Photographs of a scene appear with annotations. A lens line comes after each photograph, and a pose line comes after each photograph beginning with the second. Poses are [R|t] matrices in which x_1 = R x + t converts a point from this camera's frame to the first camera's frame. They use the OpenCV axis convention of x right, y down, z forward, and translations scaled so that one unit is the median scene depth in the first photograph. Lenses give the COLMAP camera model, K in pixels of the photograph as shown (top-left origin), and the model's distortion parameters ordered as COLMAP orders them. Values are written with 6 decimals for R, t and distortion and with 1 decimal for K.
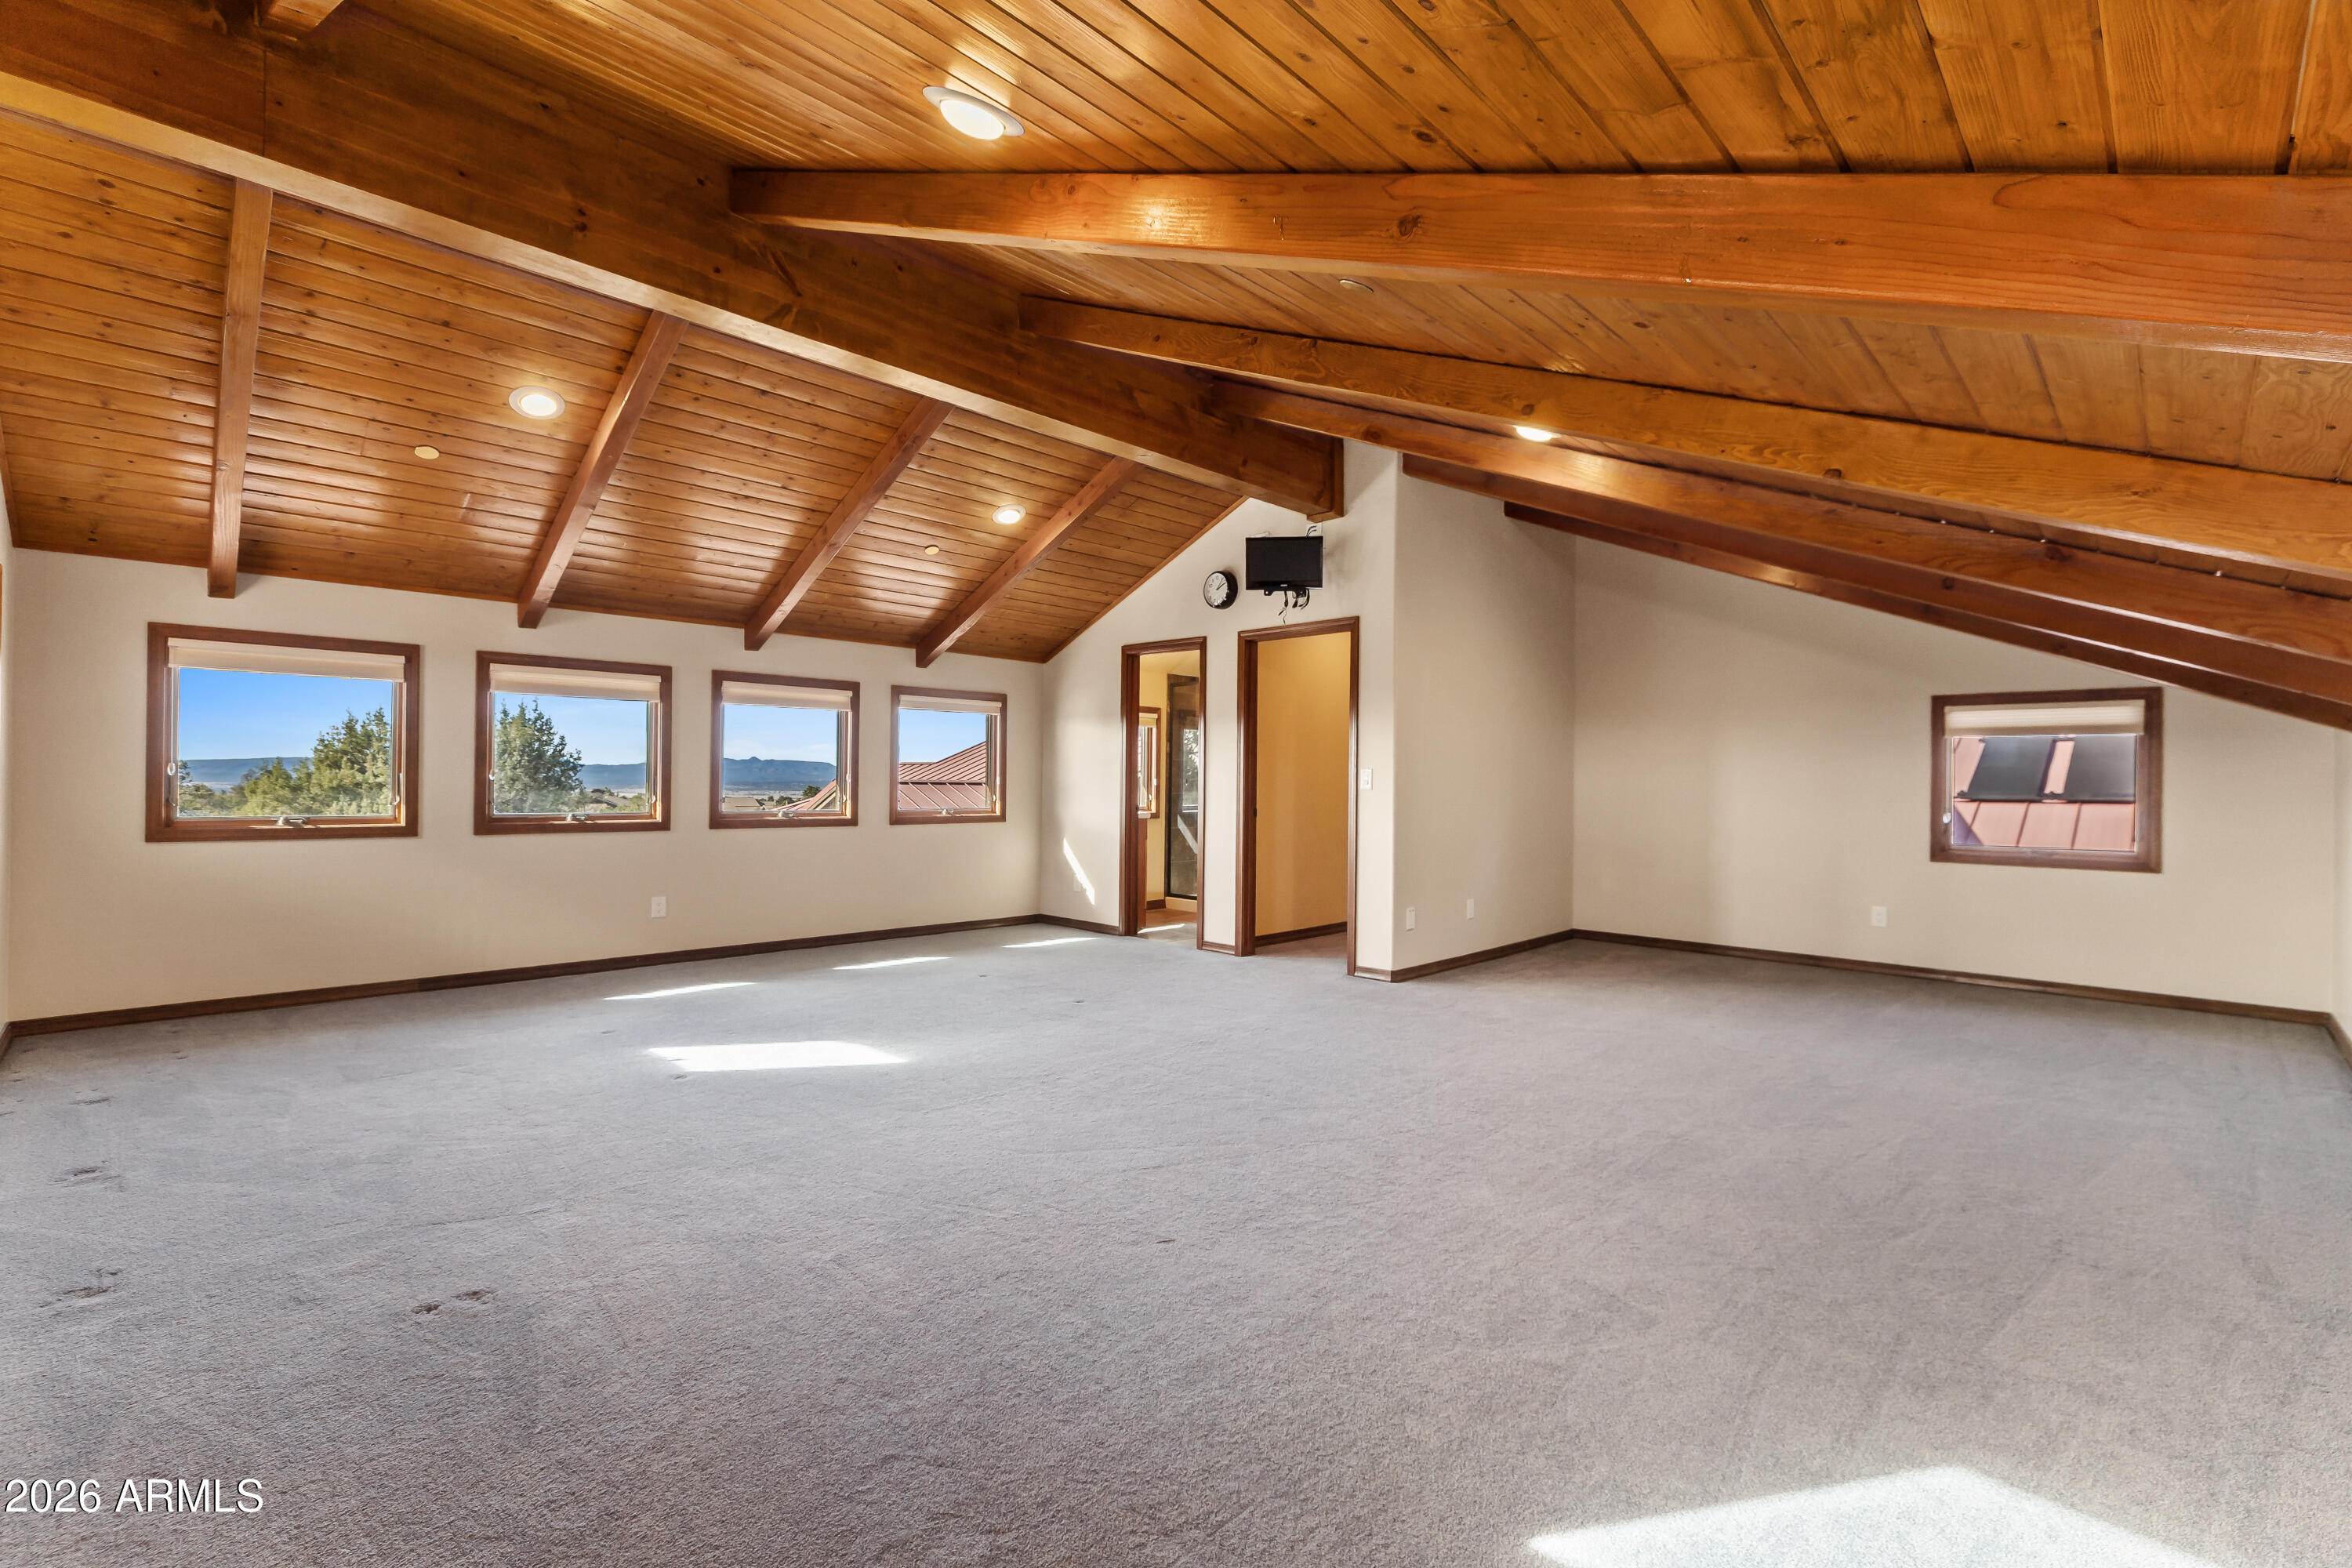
lens RADIAL K [[995.0, 0, 1193.3], [0, 995.0, 778.4], [0, 0, 1]] dist [-0.002676, -0.000129]
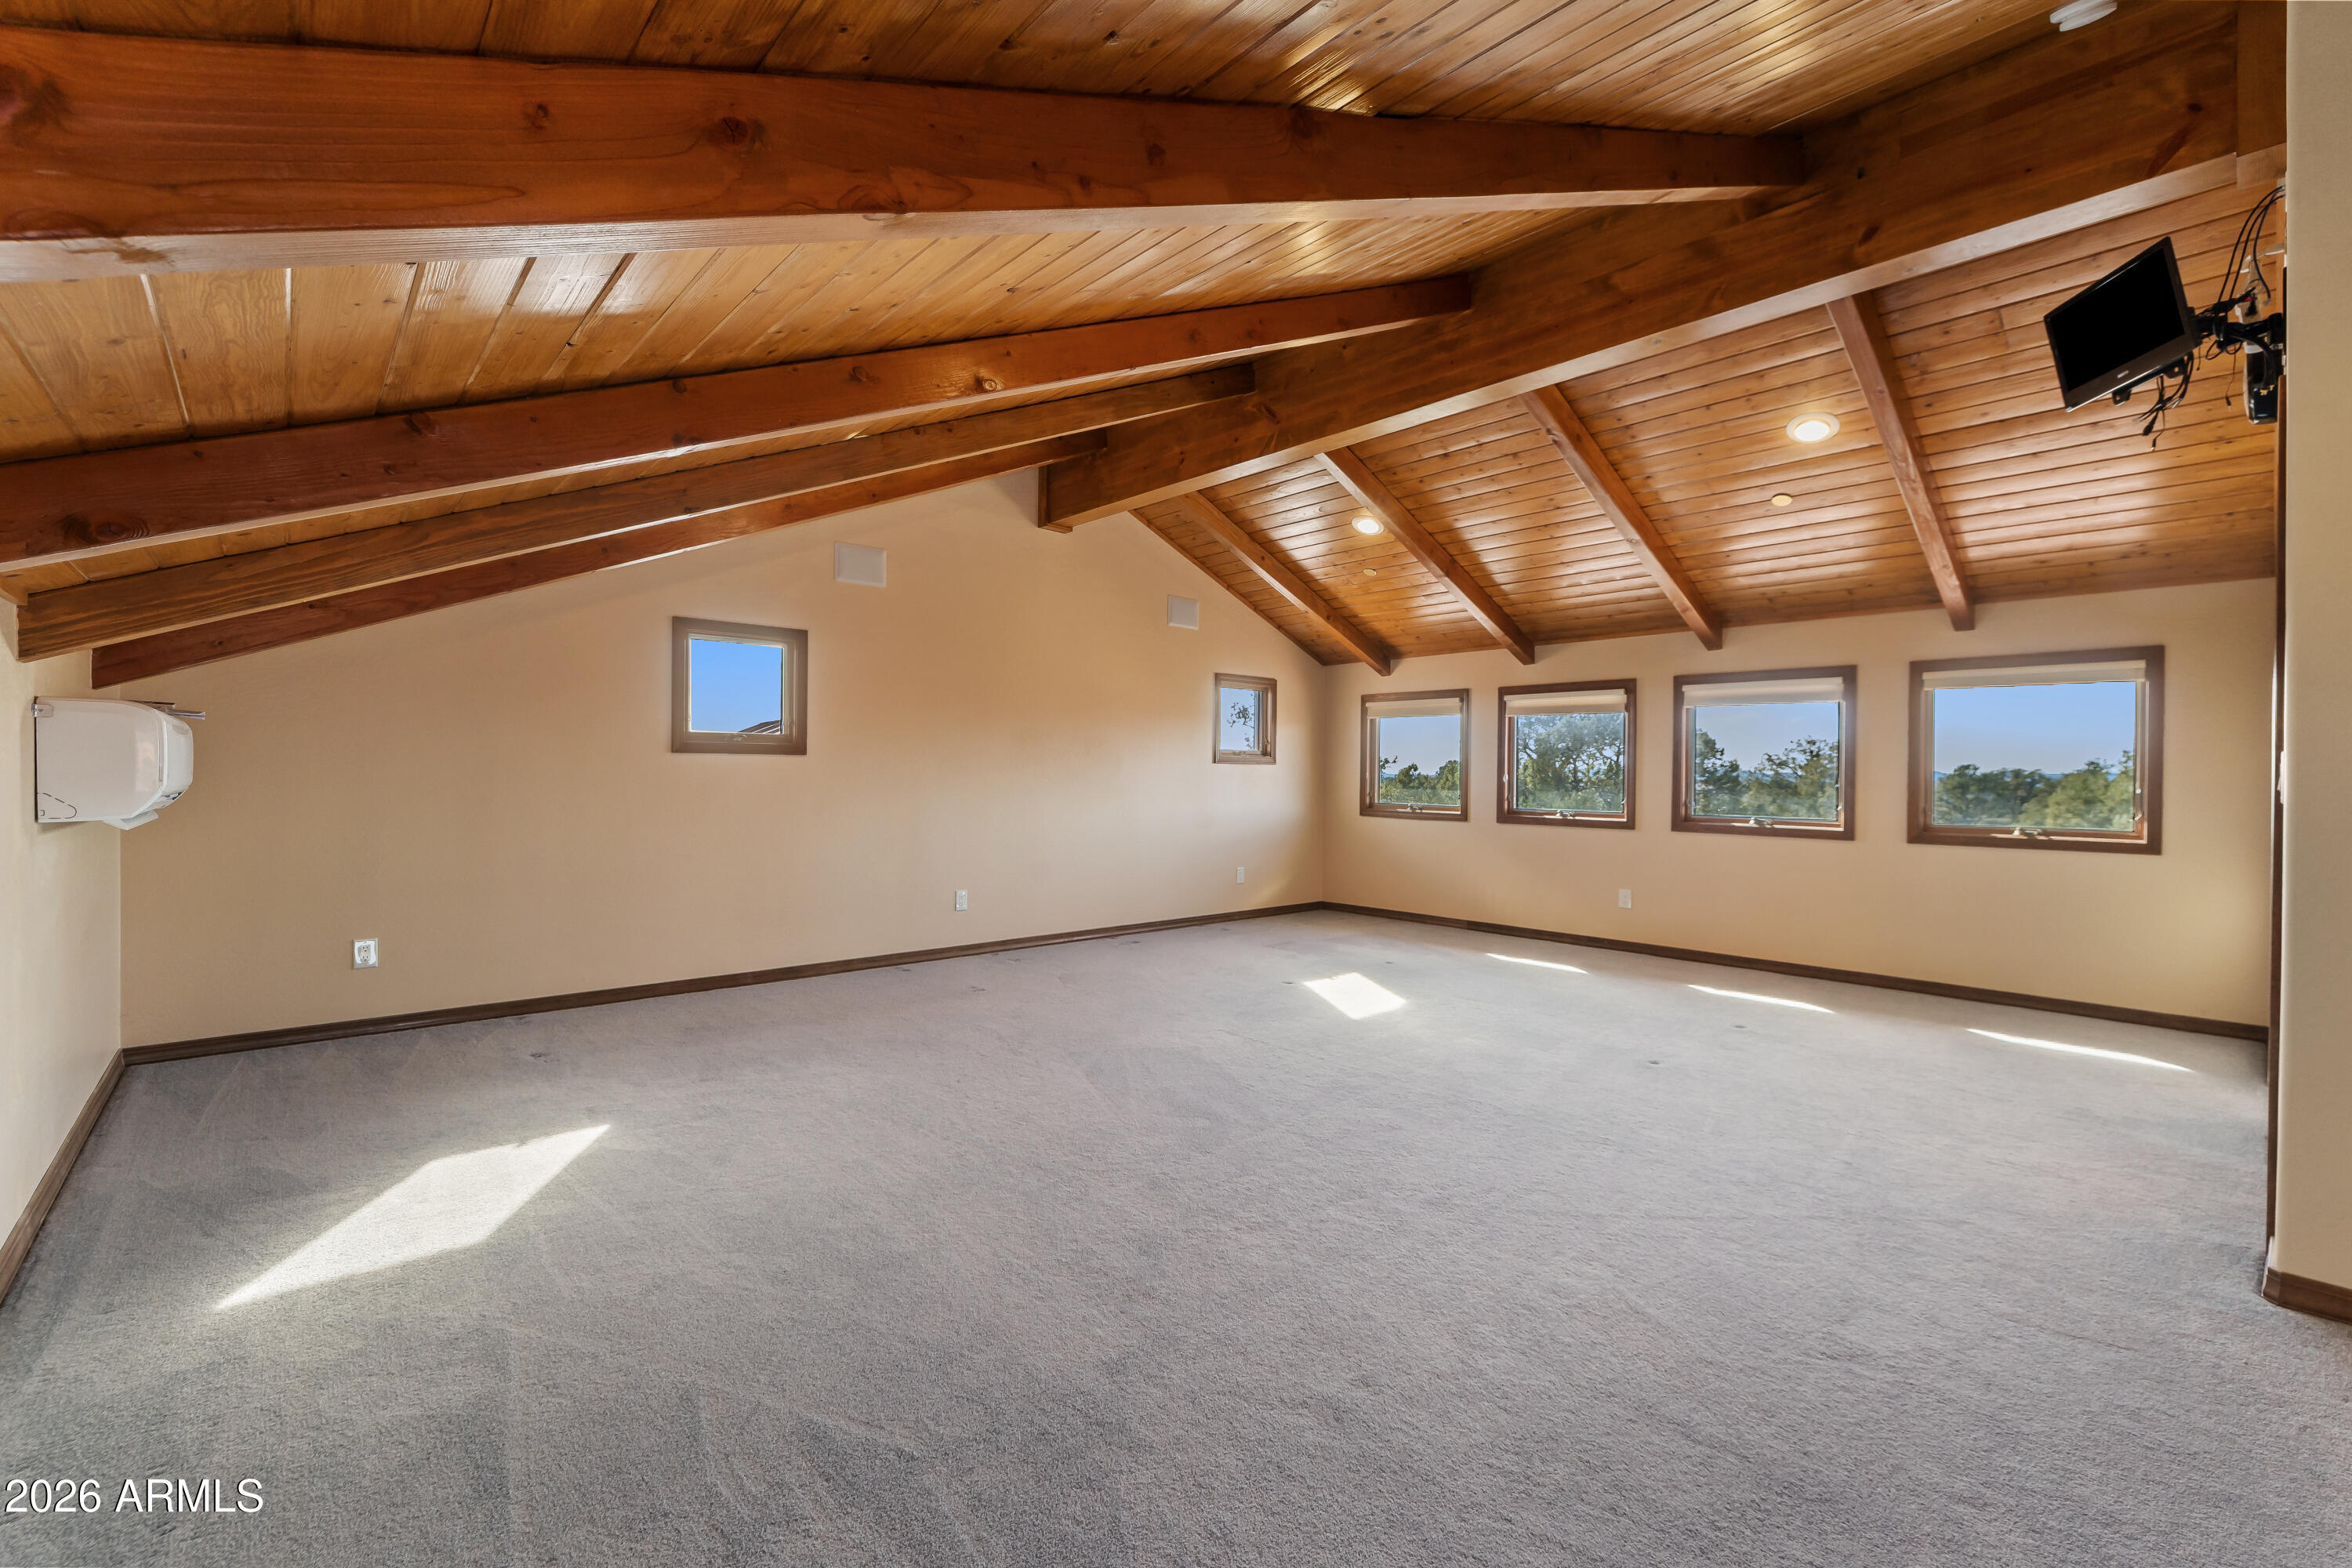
lens RADIAL K [[995.0, 0, 1193.9], [0, 995.0, 783.2], [0, 0, 1]] dist [-0.002676, -0.000129]
pose [[-0.043681, -0.003190, -0.999040, 0.498757], [-0.009713, 0.999949, -0.002768, 0.008068], [0.998998, 0.009583, -0.043710, 0.484563]]
